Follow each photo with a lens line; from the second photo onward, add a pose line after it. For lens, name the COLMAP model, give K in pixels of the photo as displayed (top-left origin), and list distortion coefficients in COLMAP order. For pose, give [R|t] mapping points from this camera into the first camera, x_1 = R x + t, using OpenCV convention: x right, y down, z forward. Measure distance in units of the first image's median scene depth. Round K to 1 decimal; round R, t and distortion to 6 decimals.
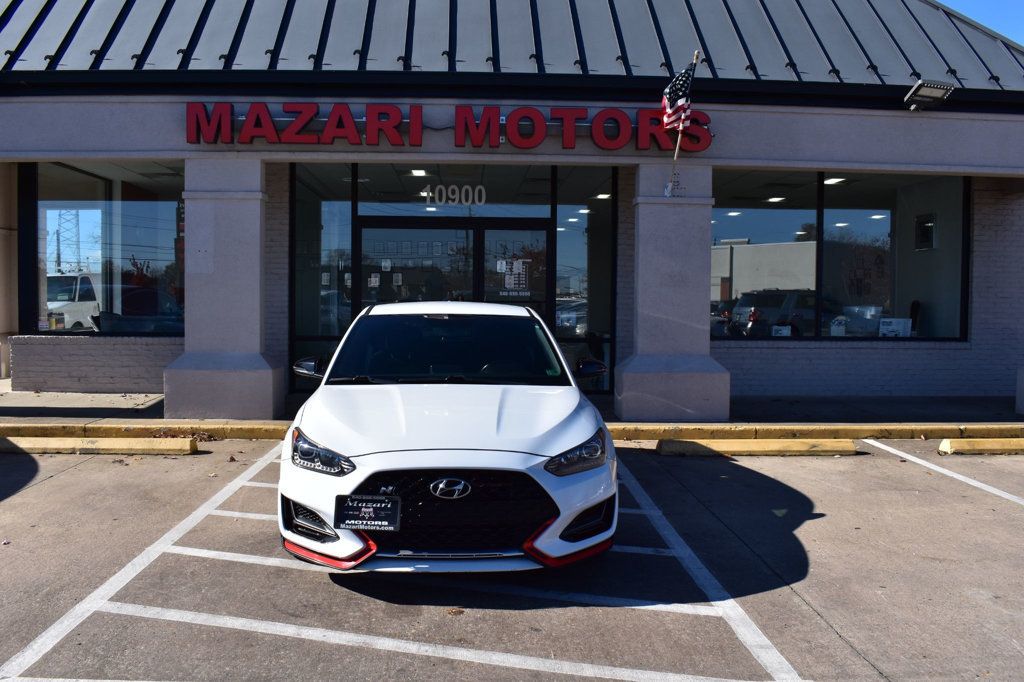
lens RADIAL K [[900.9, 0, 511.9], [0, 900.9, 345.6], [0, 0, 1]] dist [-0.094583, 0.022312]
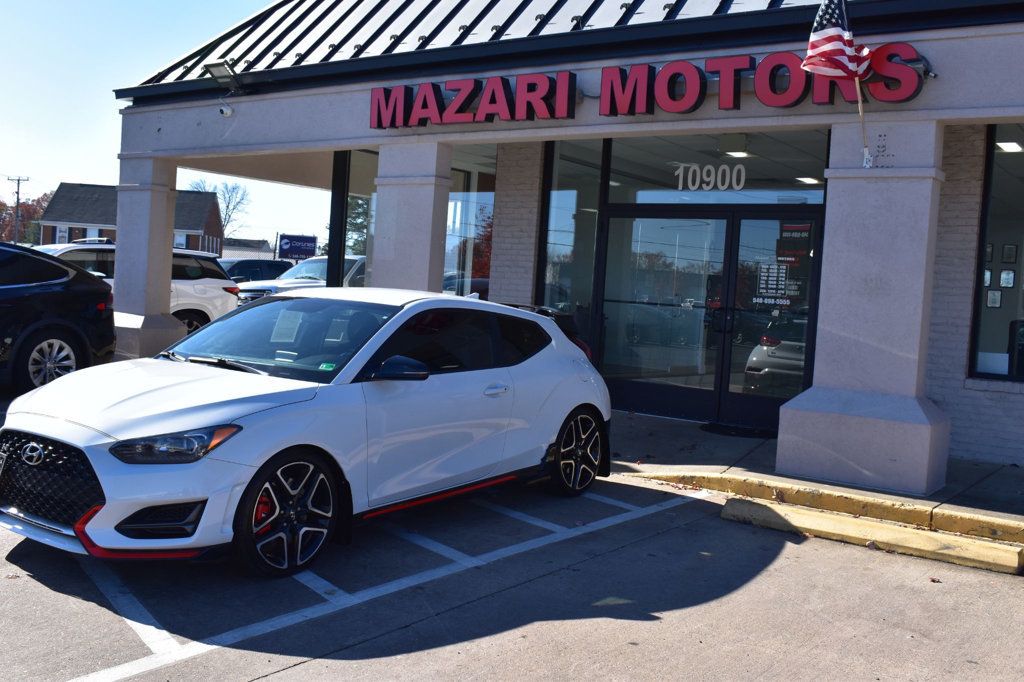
lens RADIAL K [[1031.0, 0, 508.9], [0, 1031.0, 337.8], [0, 0, 1]] dist [-0.062227, 0.000000]
pose [[0.771010, 0.068626, -0.633115, 0.490810], [-0.087335, 0.996178, 0.001623, -0.009169], [0.630806, 0.054042, 0.774056, 0.208081]]
